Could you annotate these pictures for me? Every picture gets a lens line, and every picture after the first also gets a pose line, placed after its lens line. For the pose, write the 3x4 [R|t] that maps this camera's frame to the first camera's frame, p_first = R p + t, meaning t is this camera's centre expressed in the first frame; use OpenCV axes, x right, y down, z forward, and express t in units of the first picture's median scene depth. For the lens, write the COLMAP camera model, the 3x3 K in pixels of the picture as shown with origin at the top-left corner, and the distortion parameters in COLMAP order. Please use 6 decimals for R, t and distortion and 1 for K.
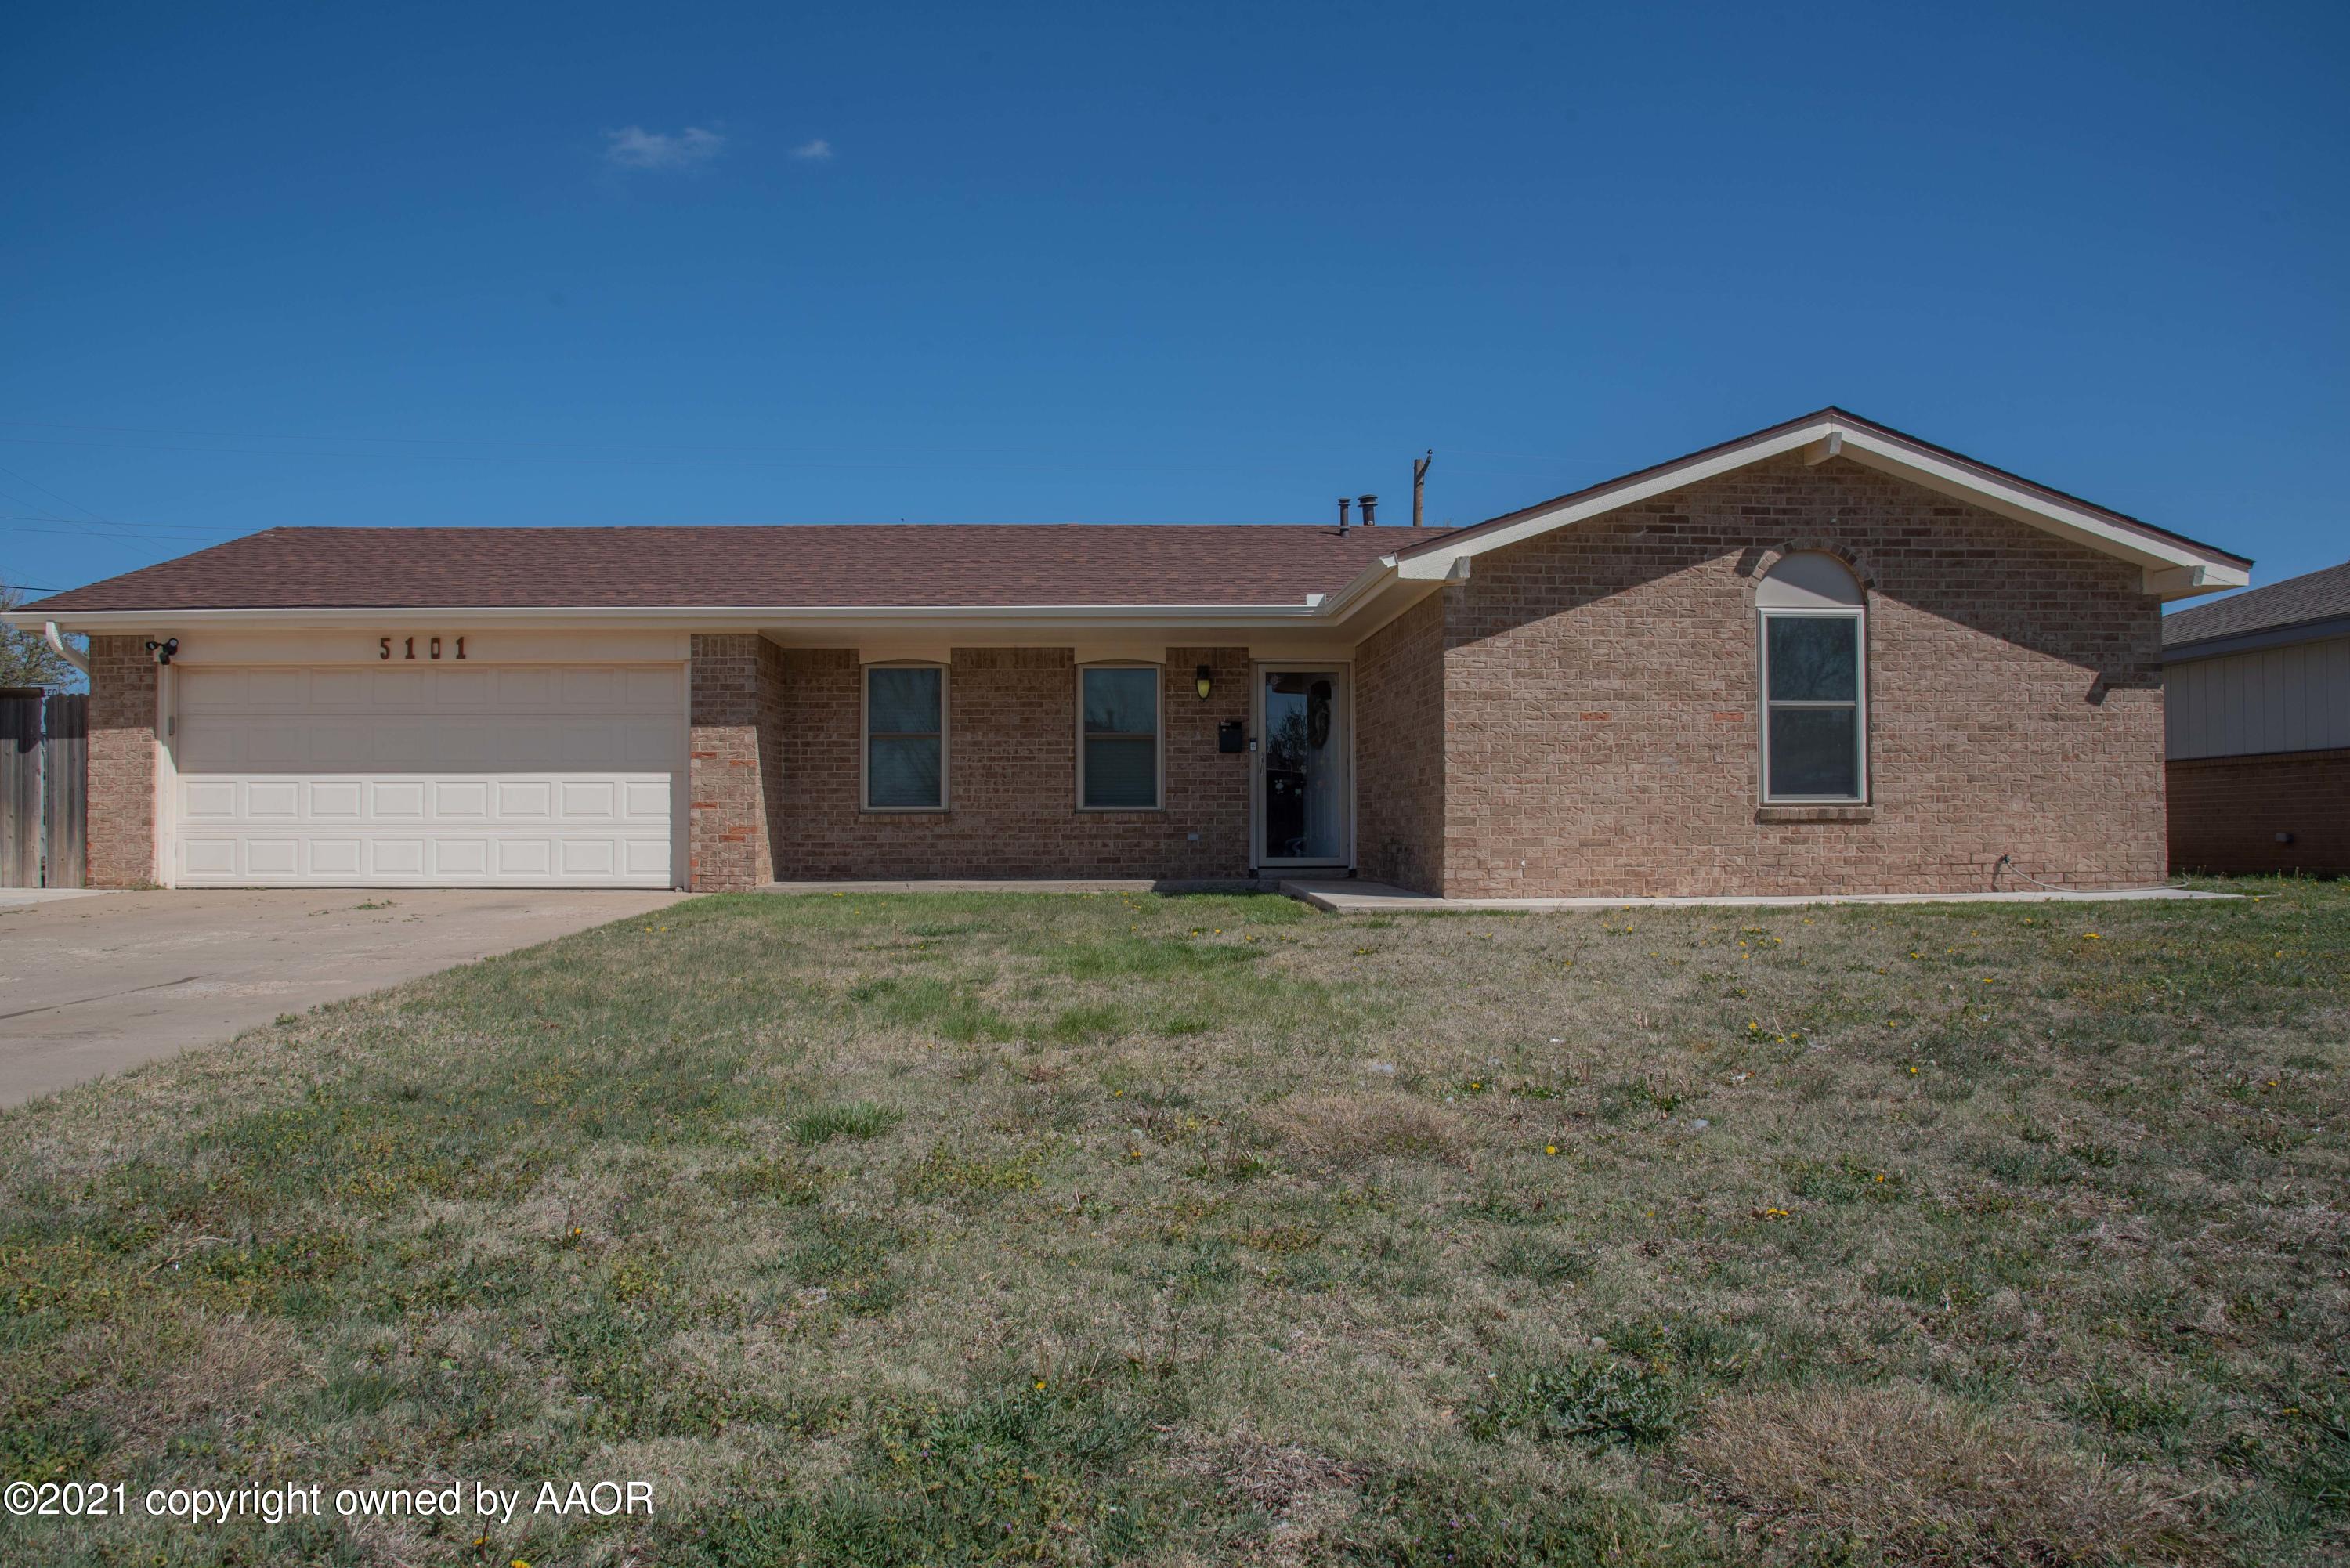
lens RADIAL K [[1606.0, 0, 1175.0], [0, 1606.0, 796.8], [0, 0, 1]] dist [-0.116577, 0.071788]
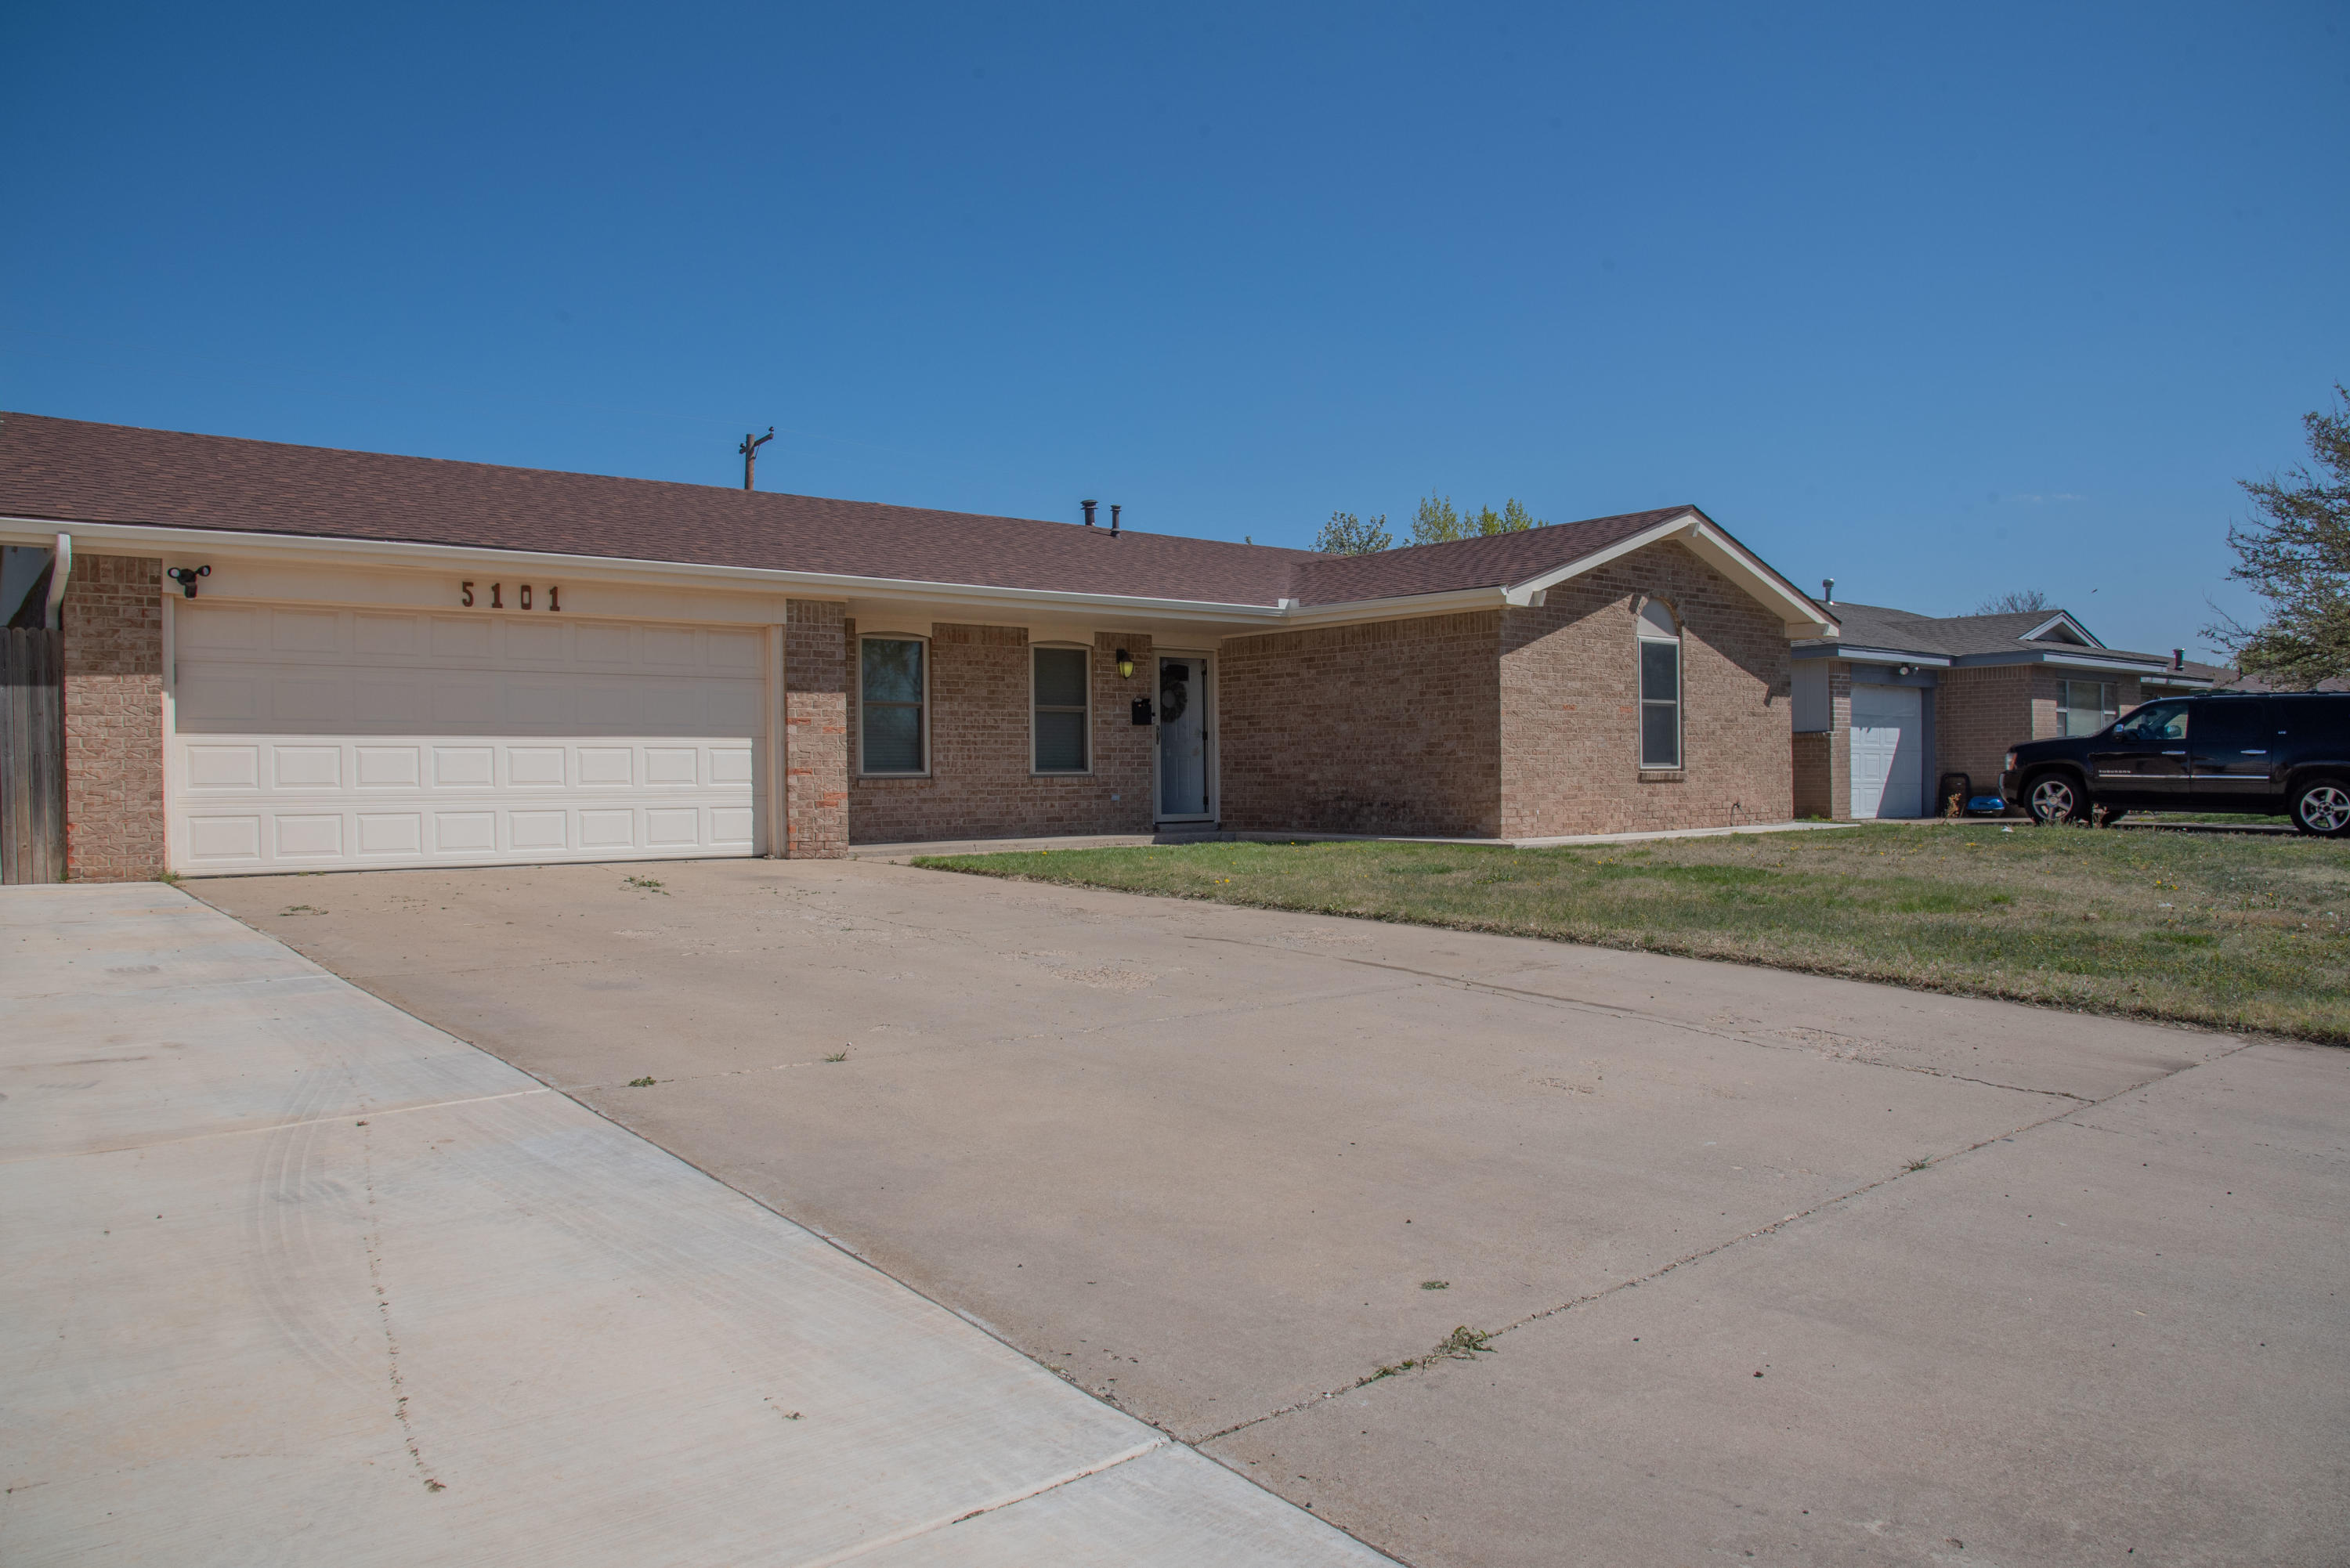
lens RADIAL K [[1606.0, 0, 1175.0], [0, 1606.0, 796.8], [0, 0, 1]] dist [-0.116577, 0.071788]
pose [[0.805684, -0.011510, 0.592234, -0.713186], [-0.002539, 0.999735, 0.022884, -0.002329], [-0.592340, -0.019941, 0.805441, 0.054270]]
